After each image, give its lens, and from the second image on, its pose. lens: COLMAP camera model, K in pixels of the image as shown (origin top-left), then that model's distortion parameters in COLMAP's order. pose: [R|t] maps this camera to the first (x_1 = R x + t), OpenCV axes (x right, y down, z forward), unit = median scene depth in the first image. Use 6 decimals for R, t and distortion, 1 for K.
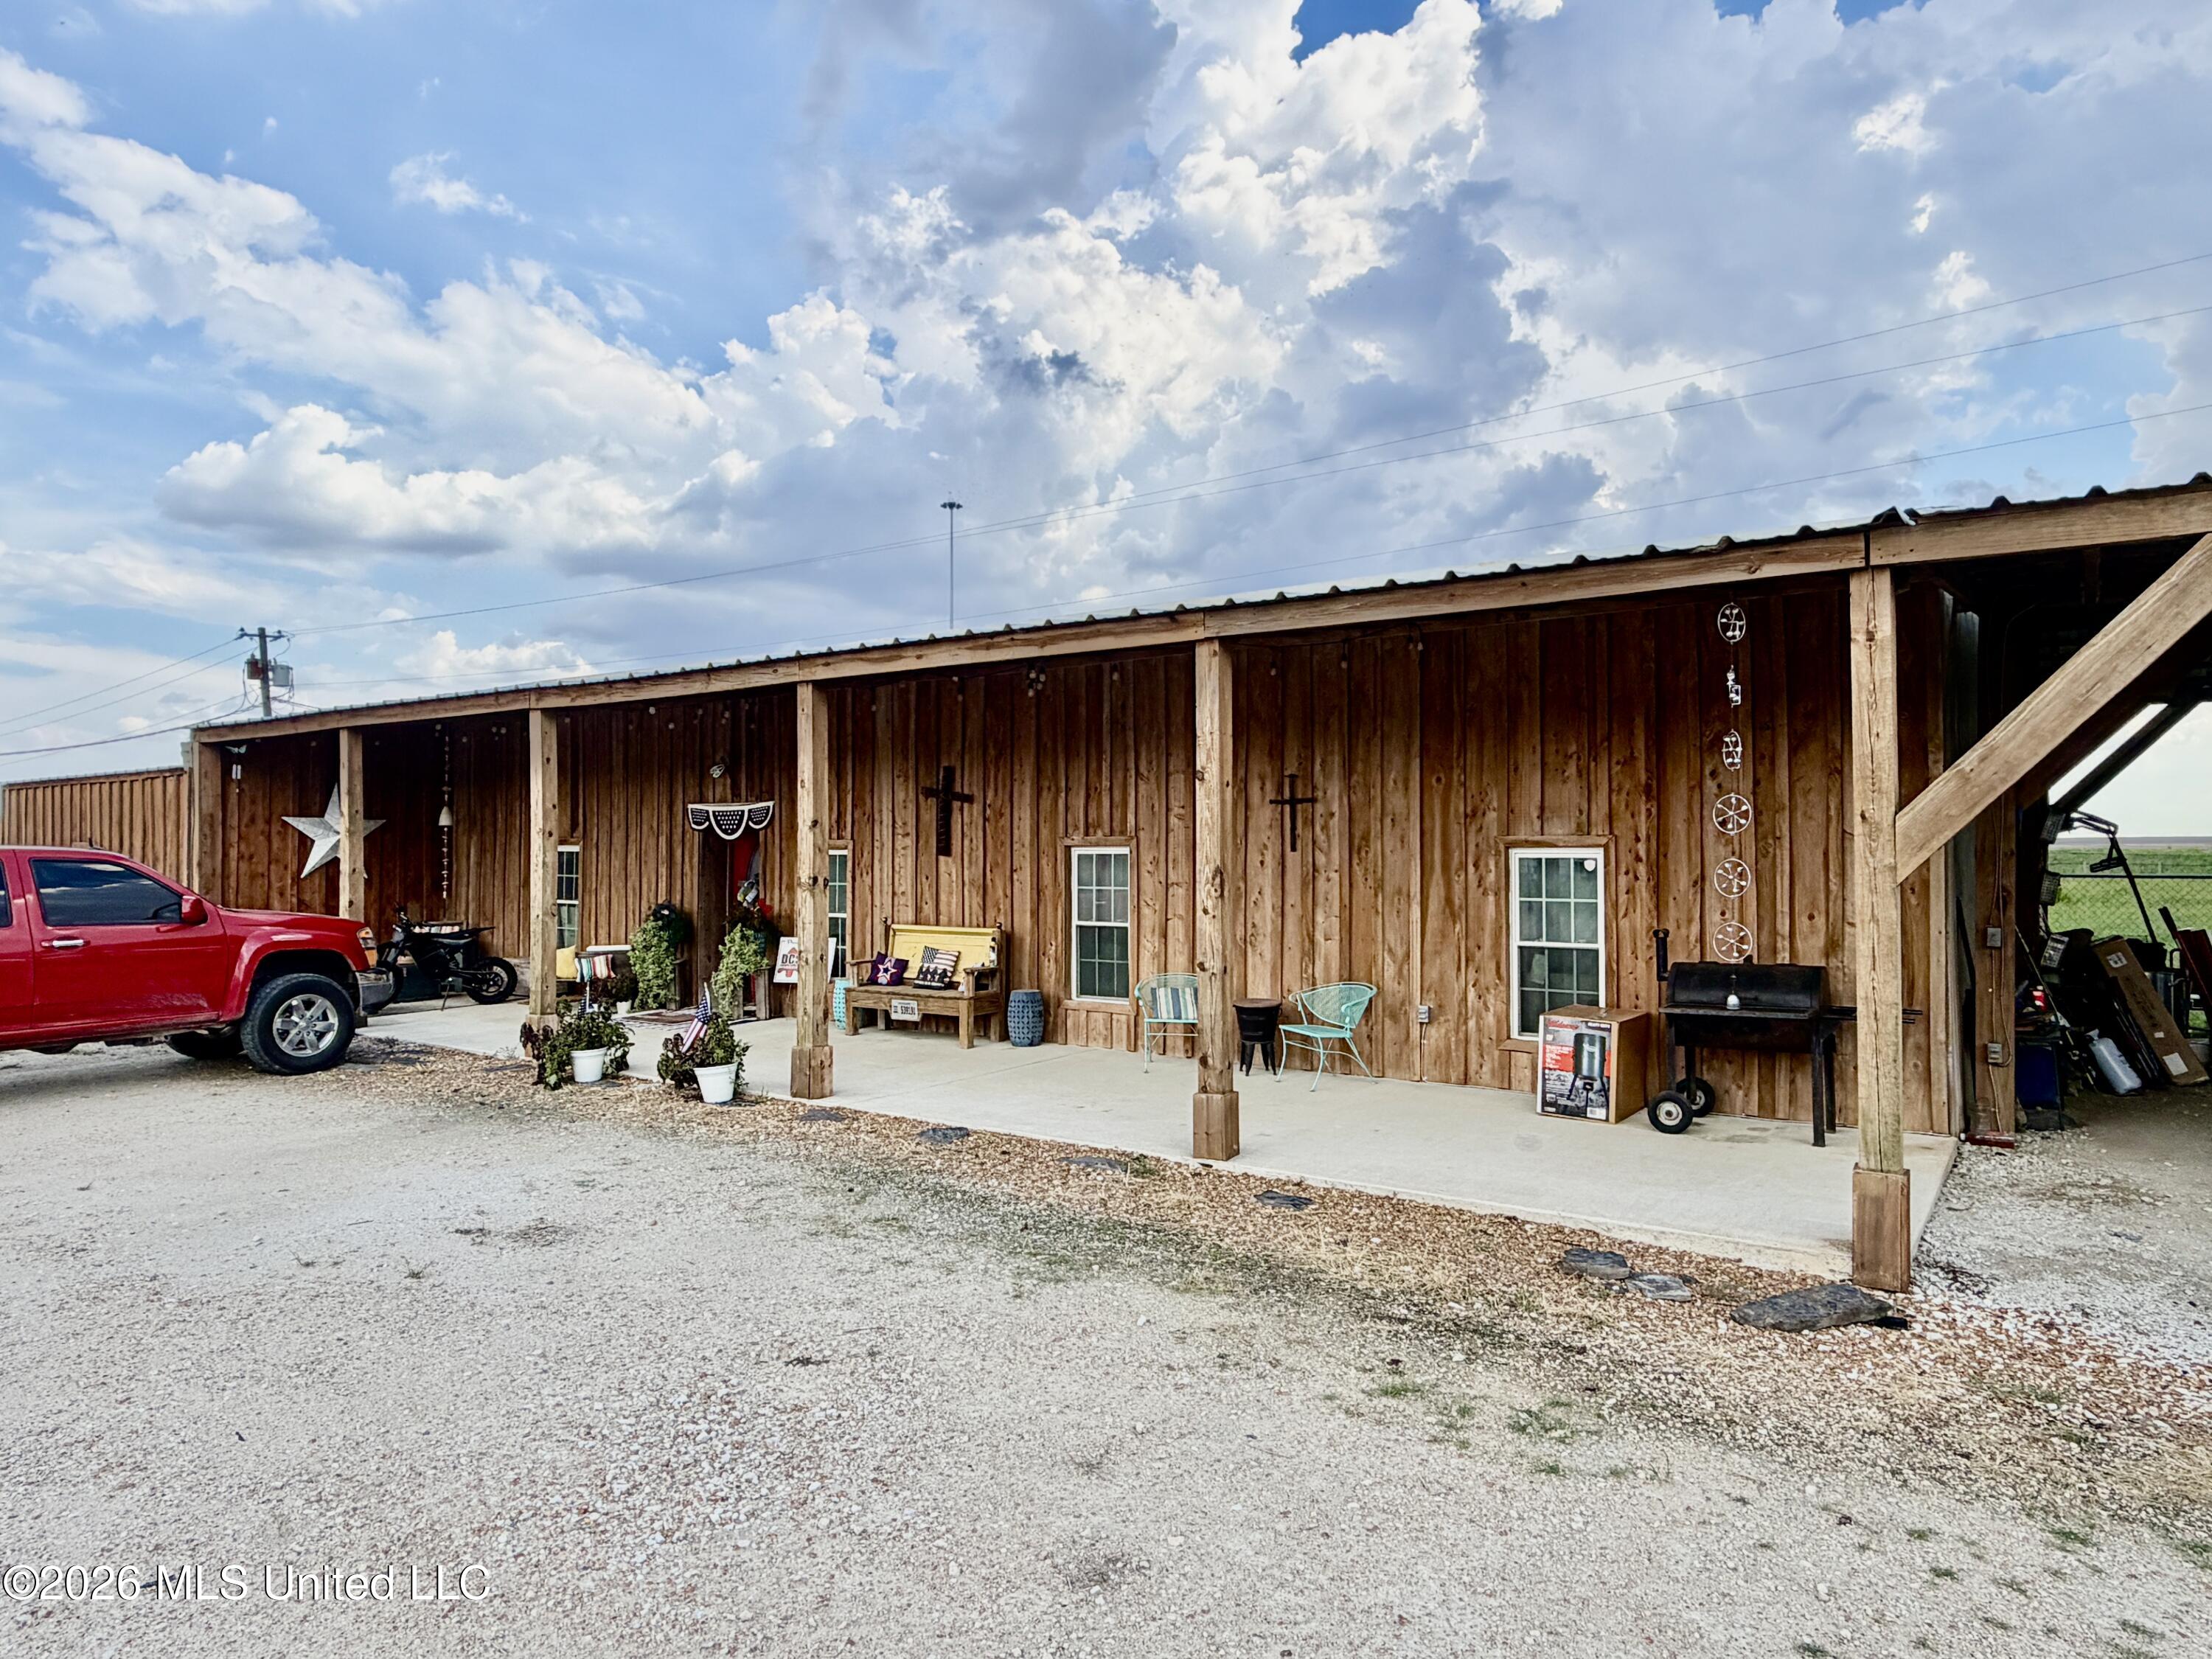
lens RADIAL K [[1383.4, 0, 1098.2], [0, 1383.4, 836.6], [0, 0, 1]] dist [-0.000573, 0.014338]
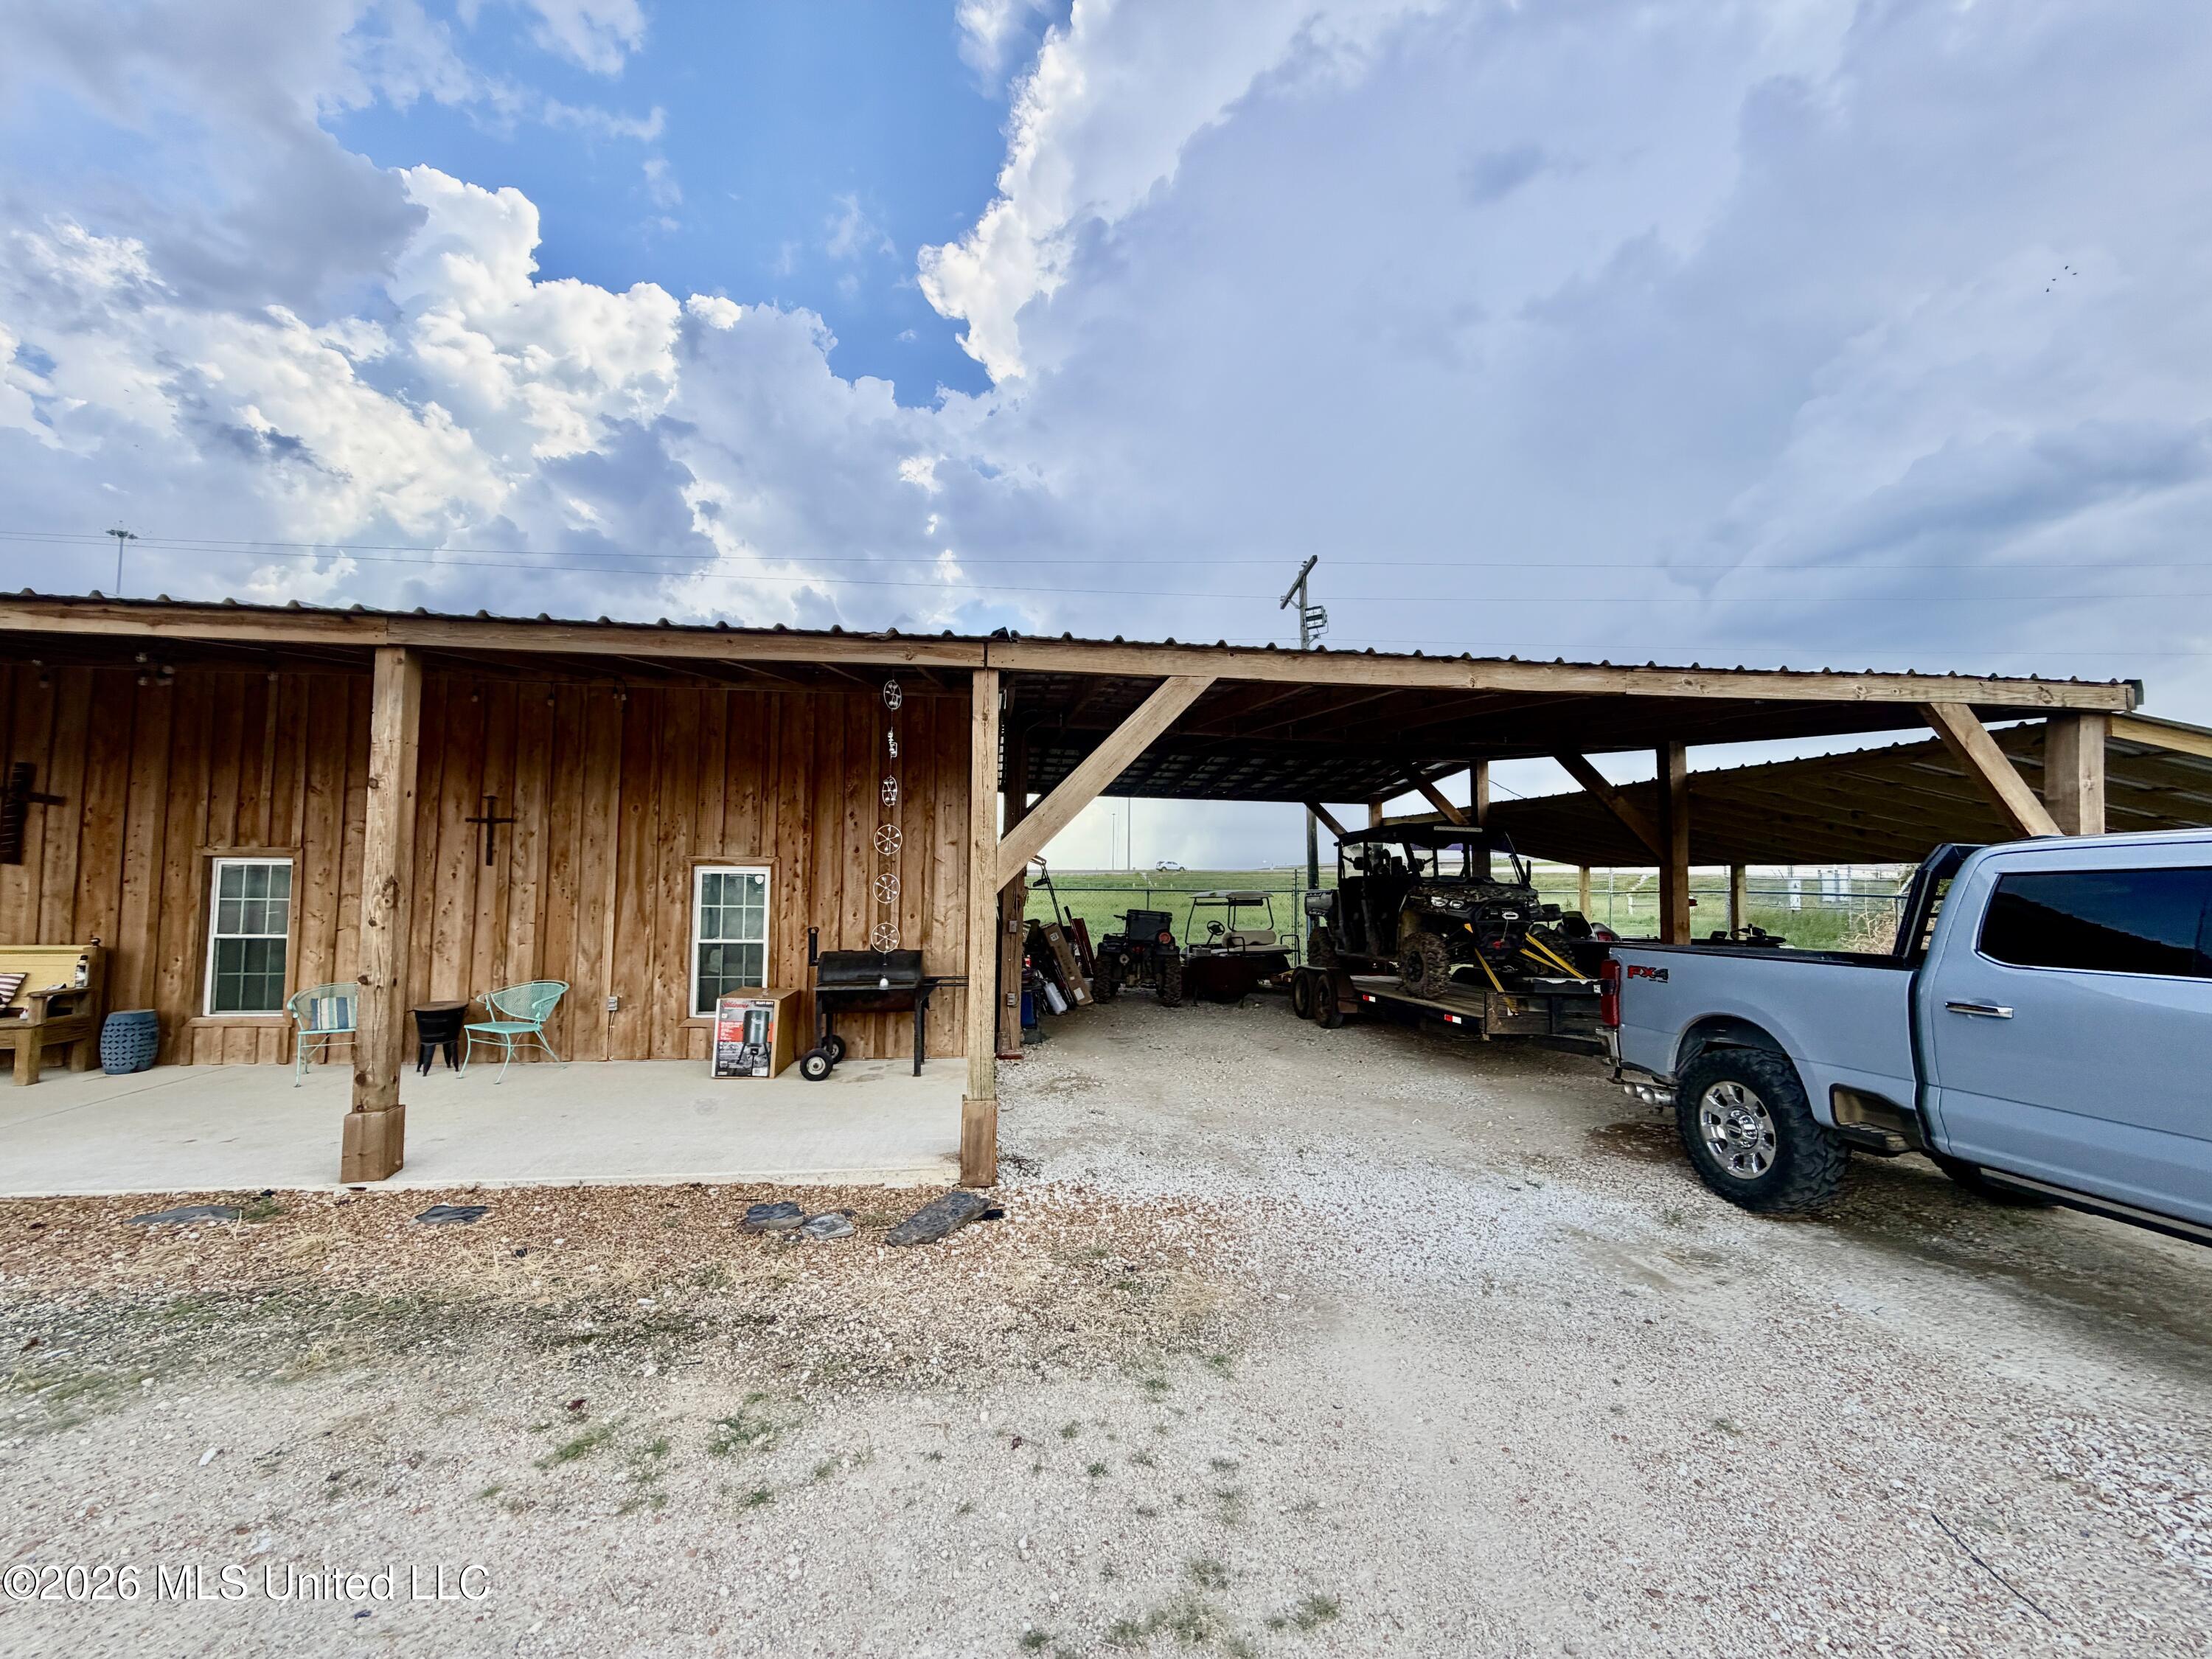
lens RADIAL K [[880.5, 0, 1110.9], [0, 880.5, 828.2], [0, 0, 1]] dist [-0.008124, 0.001114]
pose [[0.732202, 0.048100, 0.679387, 0.028190], [-0.019893, 0.998588, -0.049259, 0.006007], [-0.680797, 0.022552, 0.732125, 0.152349]]
